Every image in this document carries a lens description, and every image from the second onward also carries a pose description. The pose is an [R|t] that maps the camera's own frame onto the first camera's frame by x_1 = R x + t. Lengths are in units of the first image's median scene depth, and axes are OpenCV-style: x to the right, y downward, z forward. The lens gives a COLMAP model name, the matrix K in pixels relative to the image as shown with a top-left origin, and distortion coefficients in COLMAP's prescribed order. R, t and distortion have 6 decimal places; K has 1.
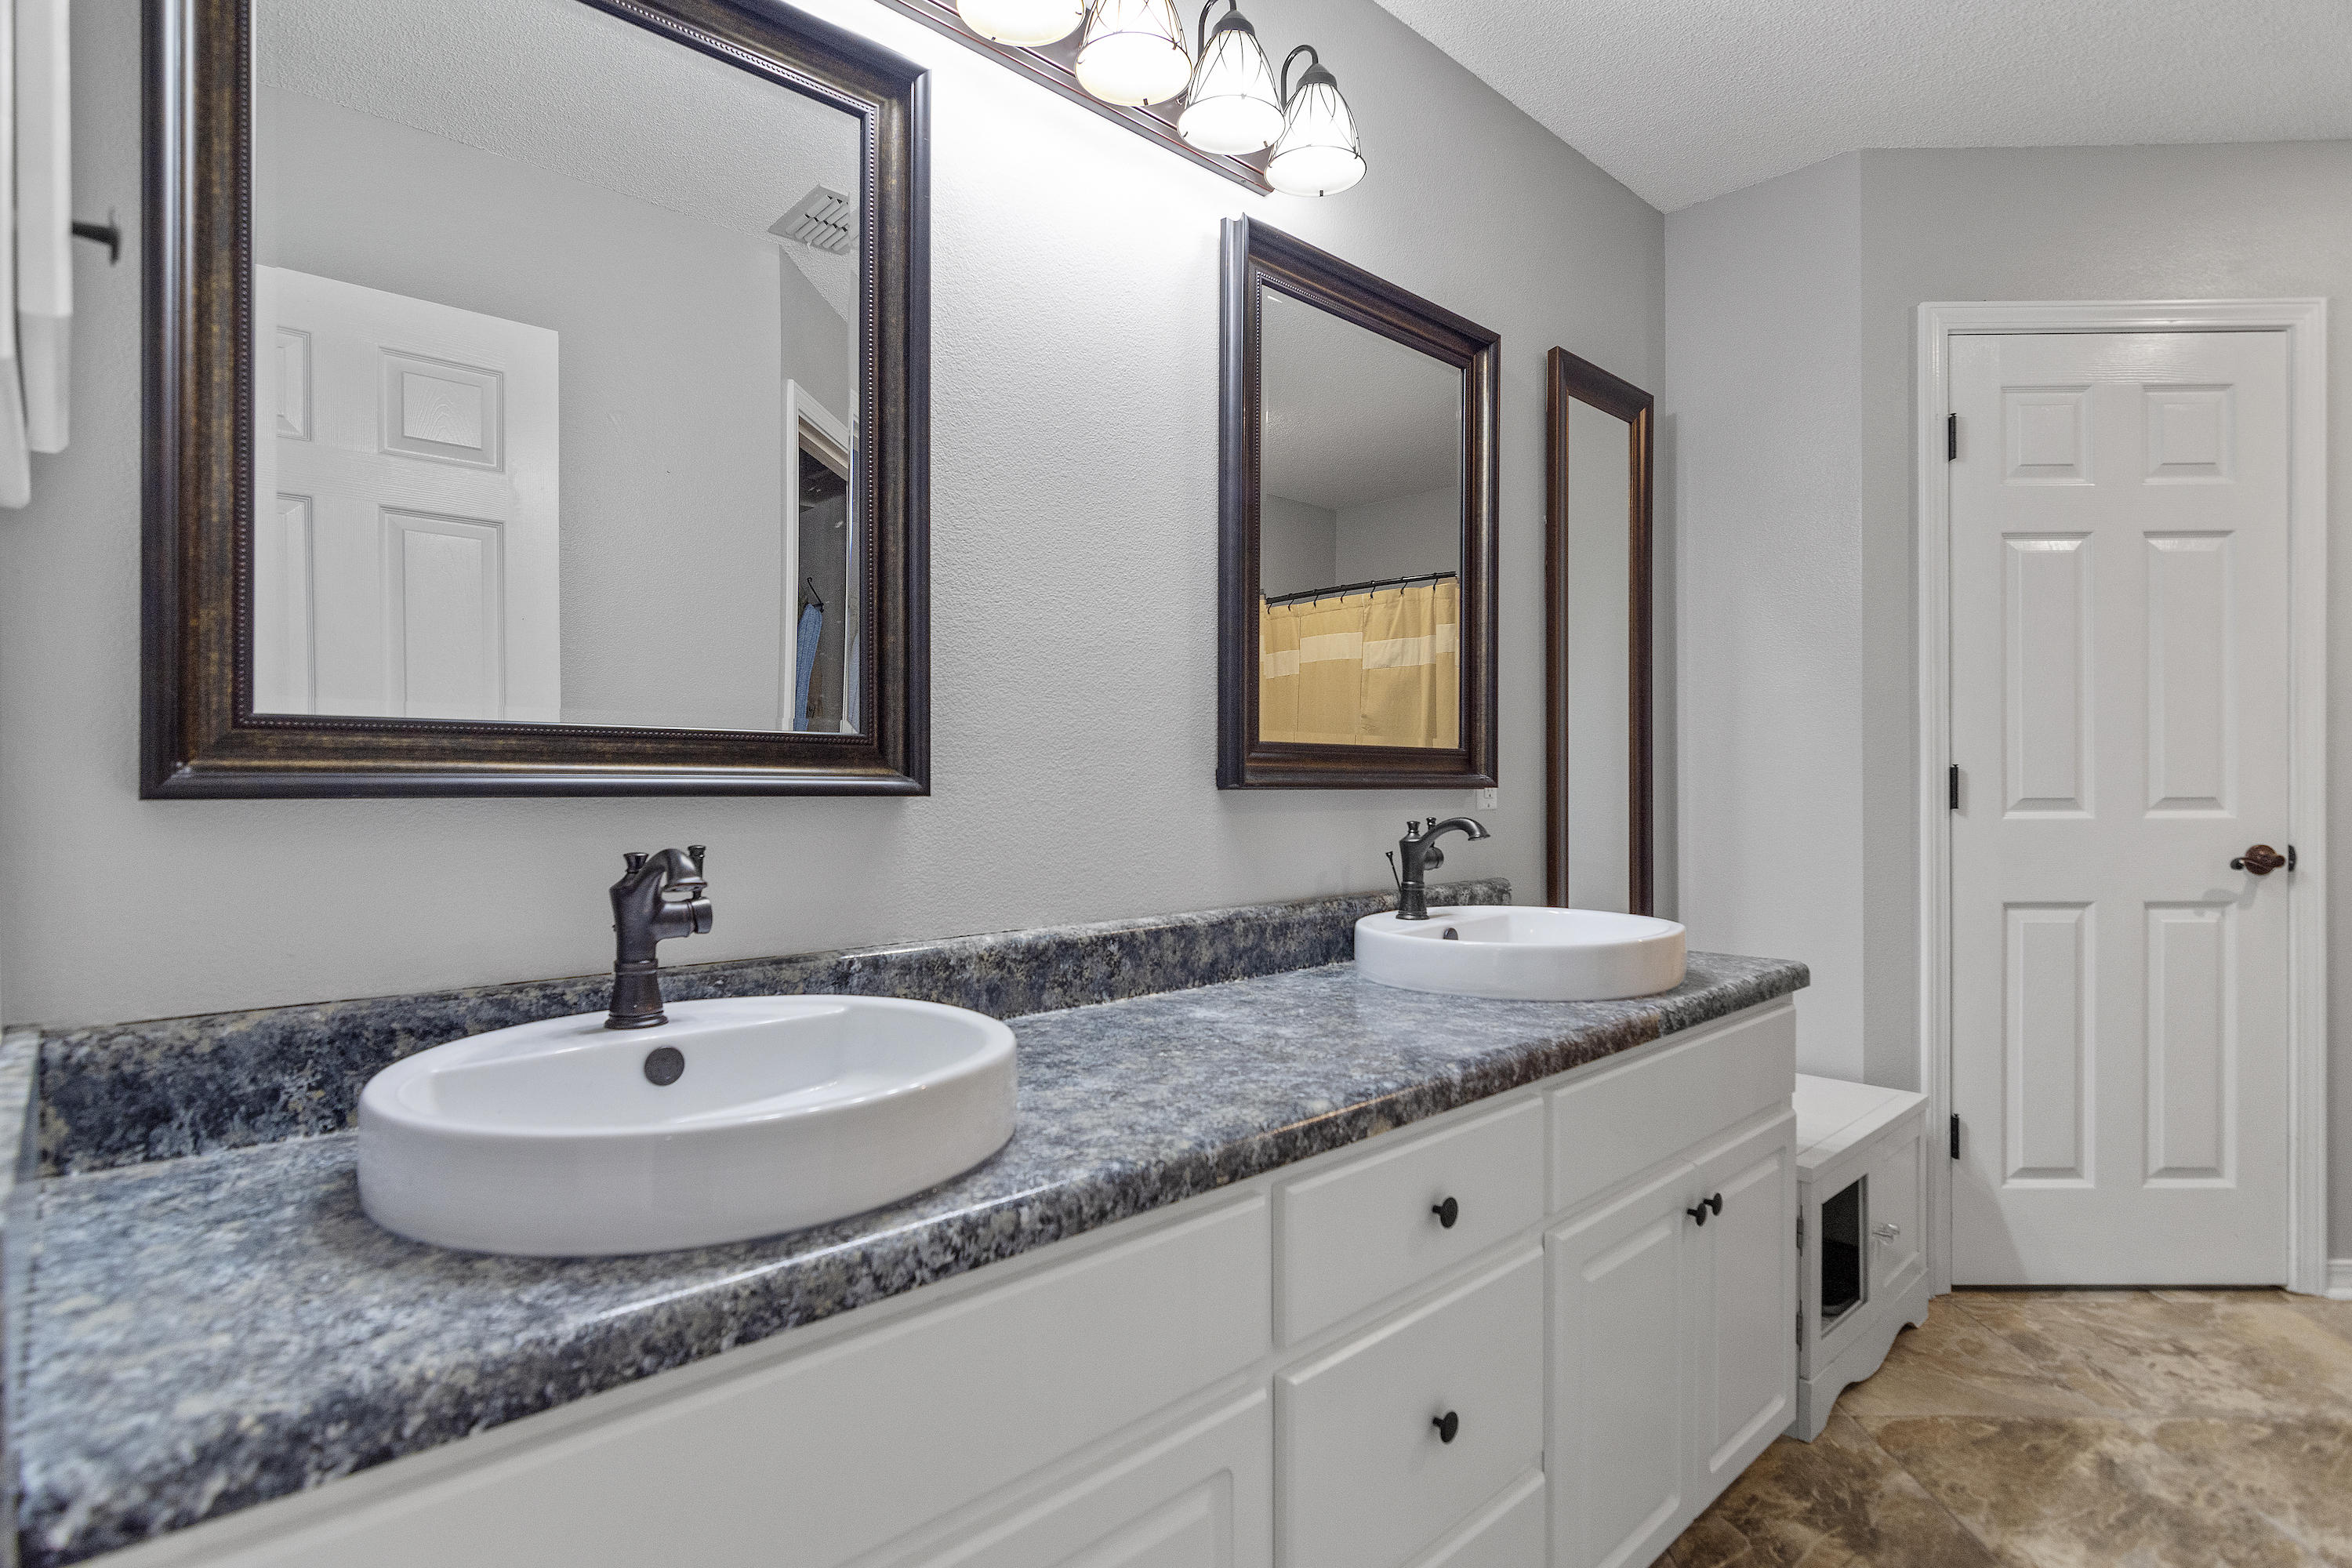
lens RADIAL K [[1203.3, 0, 1187.7], [0, 1203.3, 768.6], [0, 0, 1]] dist [-0.005097, 0.002306]
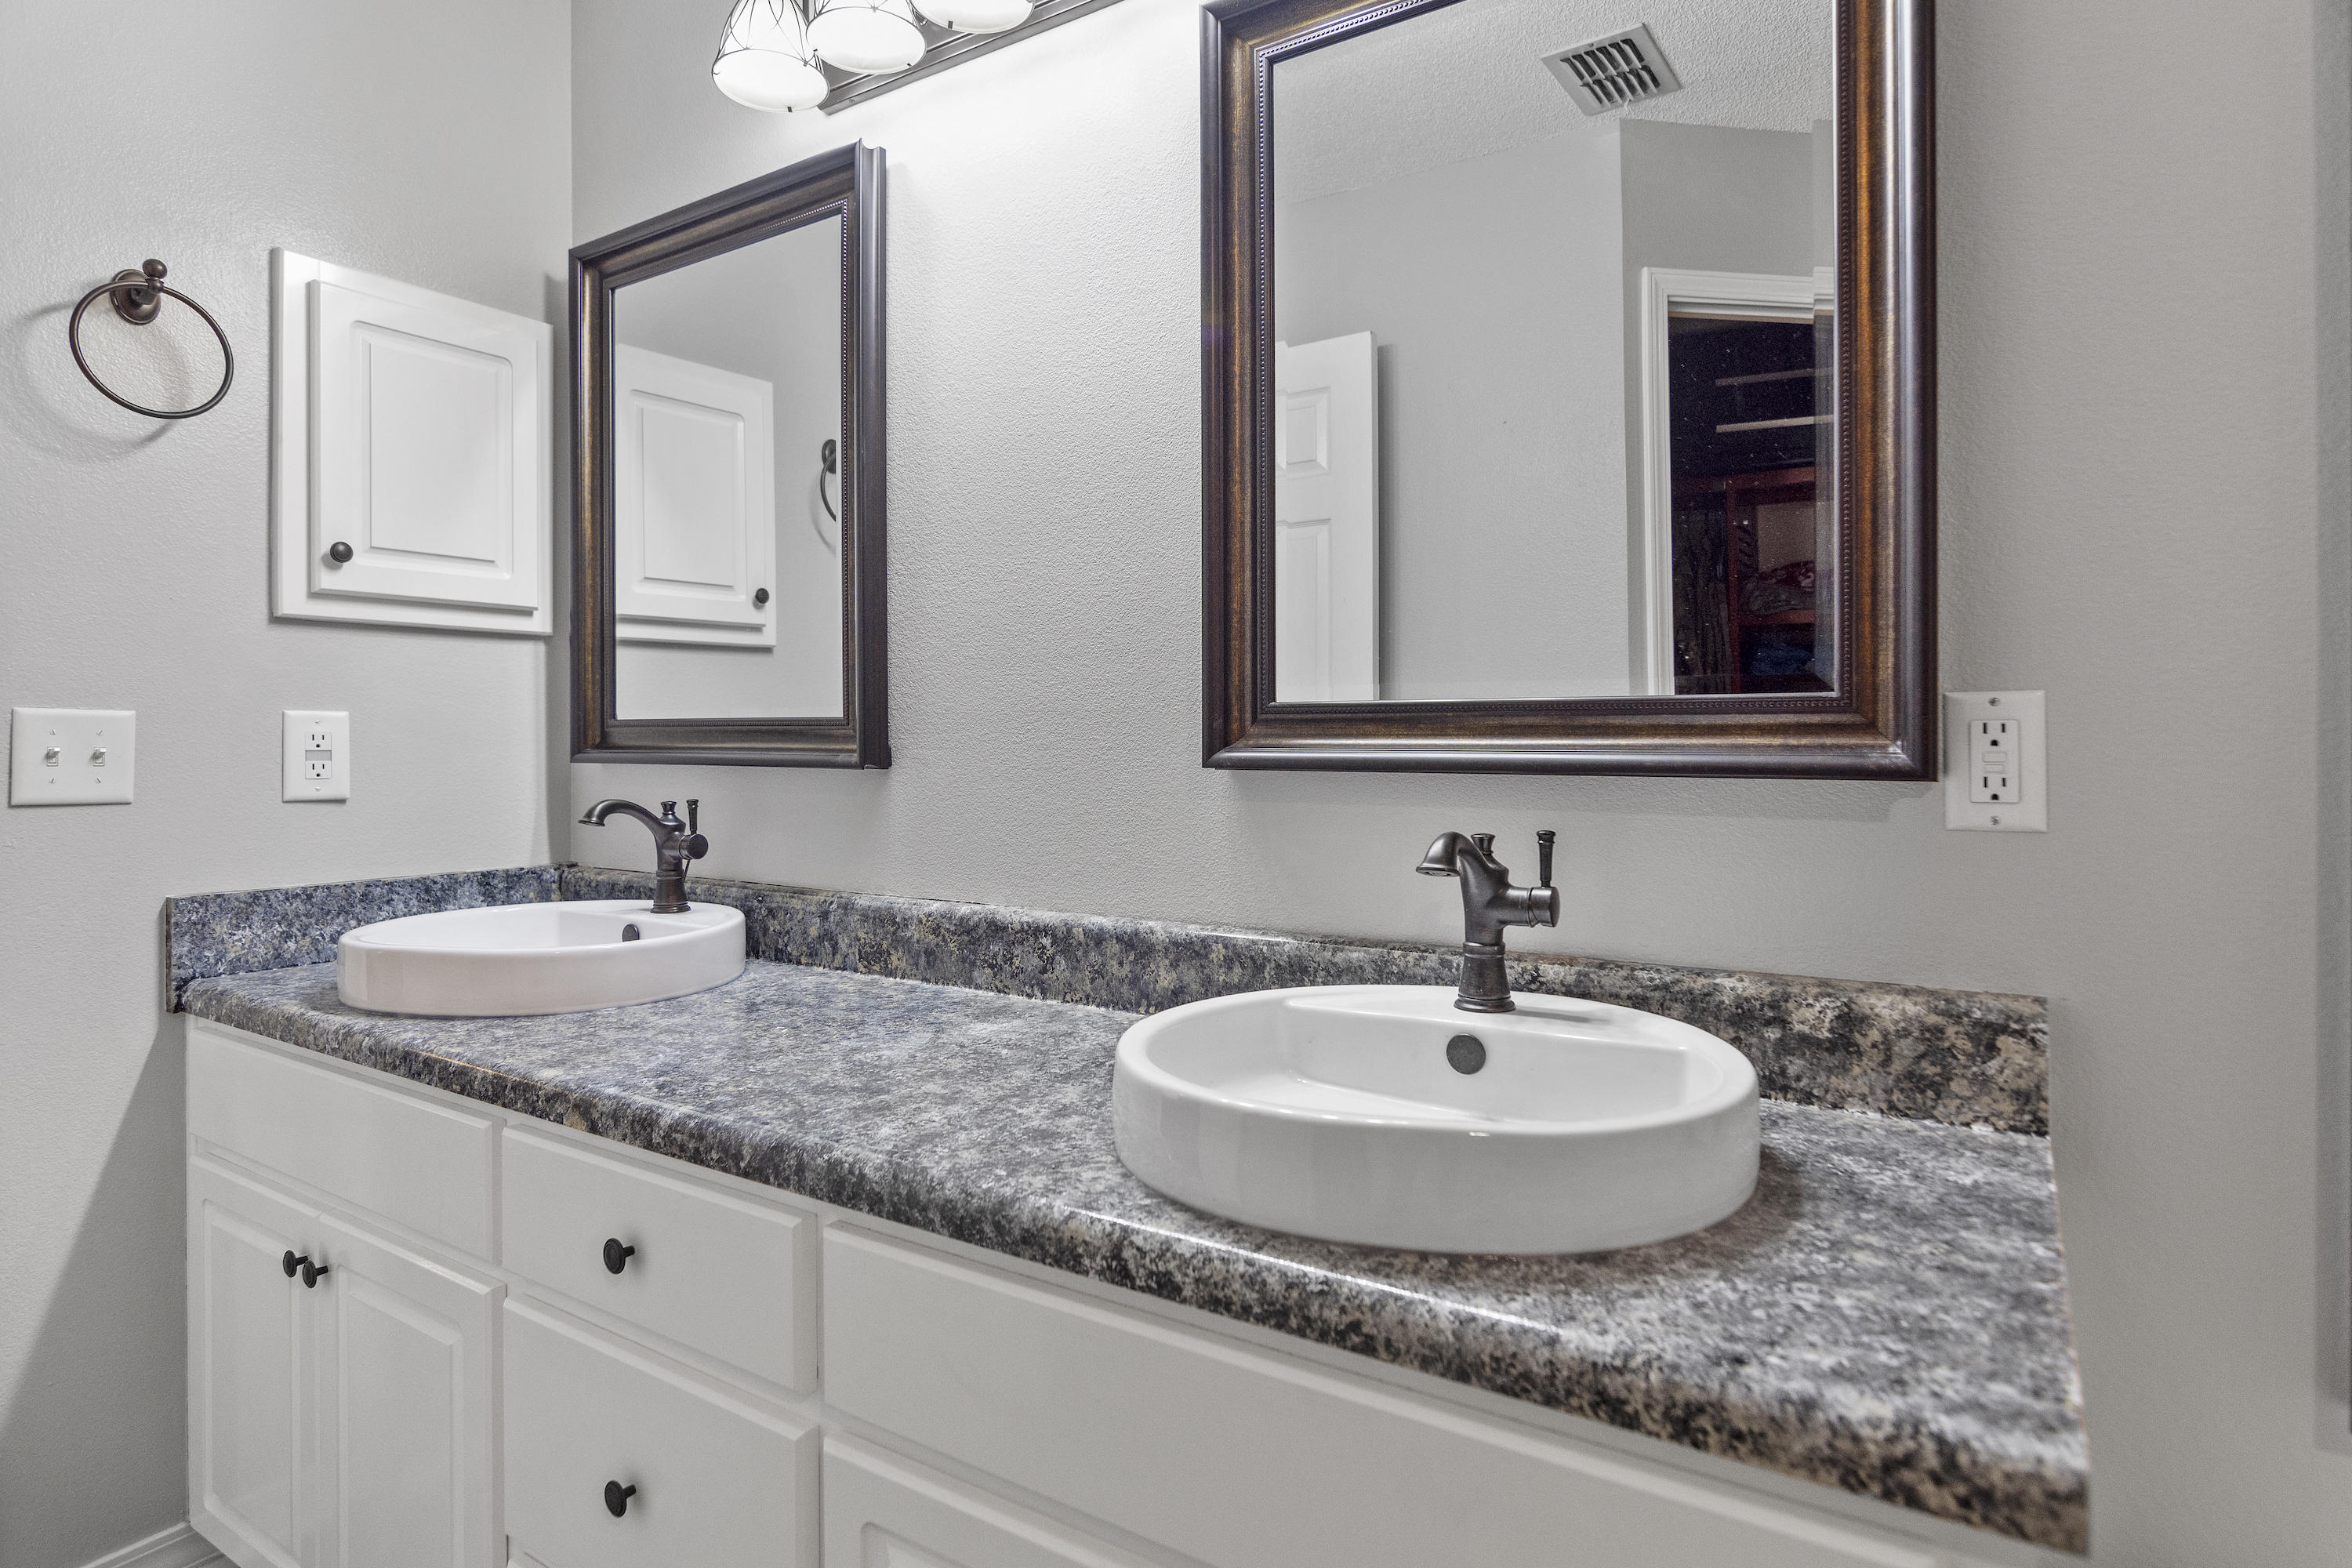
lens RADIAL K [[1273.3, 0, 1188.7], [0, 1273.3, 789.5], [0, 0, 1]] dist [0.010773, -0.003032]
pose [[0.212326, 0.024102, -0.976902, 0.876153], [0.000081, 0.999695, 0.024682, 0.015113], [0.977199, -0.005320, 0.212259, 0.910758]]
